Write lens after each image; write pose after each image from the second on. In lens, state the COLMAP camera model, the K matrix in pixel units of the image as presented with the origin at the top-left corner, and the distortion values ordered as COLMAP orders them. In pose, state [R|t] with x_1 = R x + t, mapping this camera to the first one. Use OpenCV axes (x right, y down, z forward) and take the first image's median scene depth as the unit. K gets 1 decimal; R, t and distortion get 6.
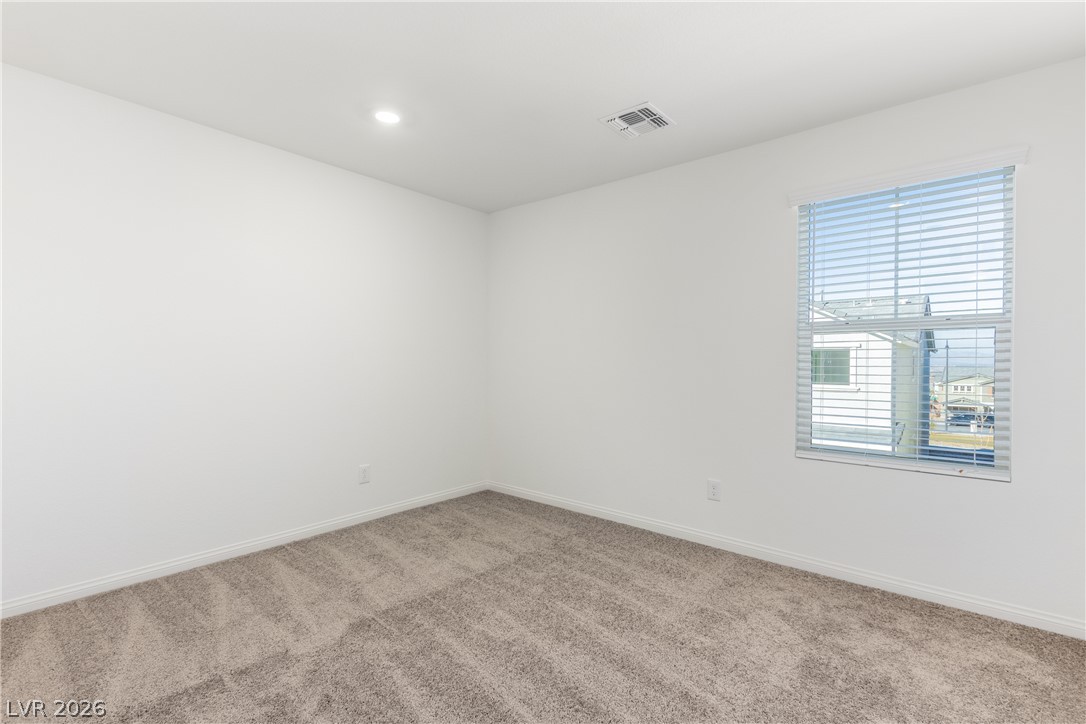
lens RADIAL K [[497.7, 0, 542.2], [0, 497.7, 364.1], [0, 0, 1]] dist [-0.000137, -0.000115]
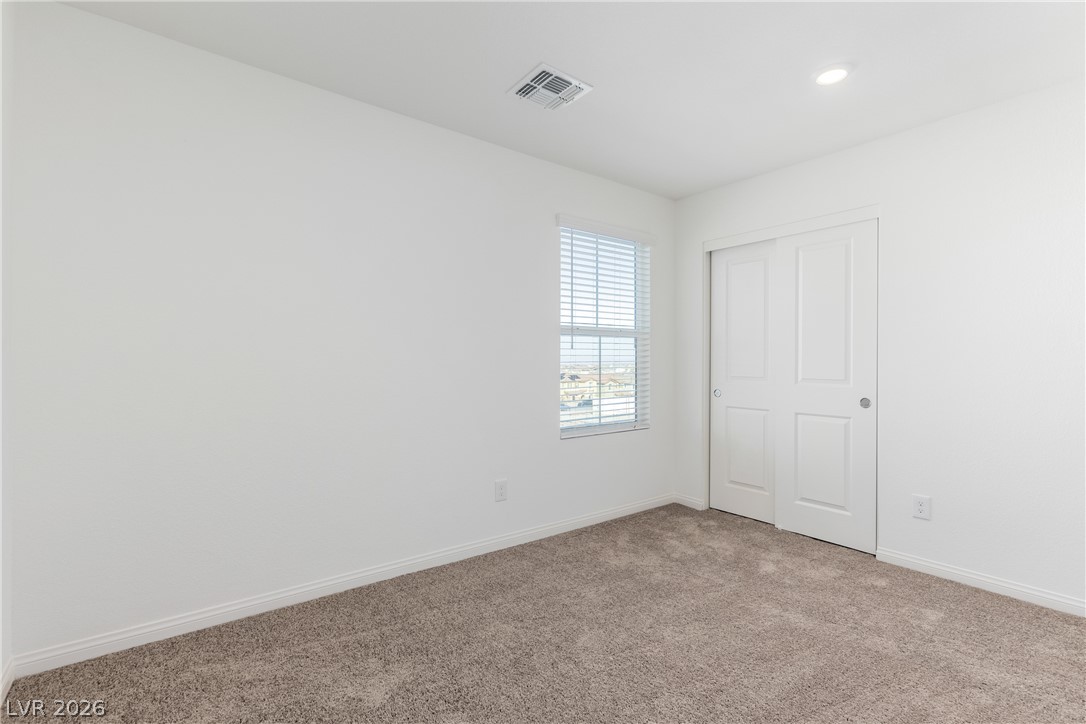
lens RADIAL K [[497.7, 0, 542.5], [0, 497.7, 357.1], [0, 0, 1]] dist [-0.000137, -0.000115]
pose [[0.203037, -0.005454, 0.979156, -0.737296], [0.001626, 0.999985, 0.005232, -0.016065], [-0.979170, 0.000530, 0.203043, 0.902819]]
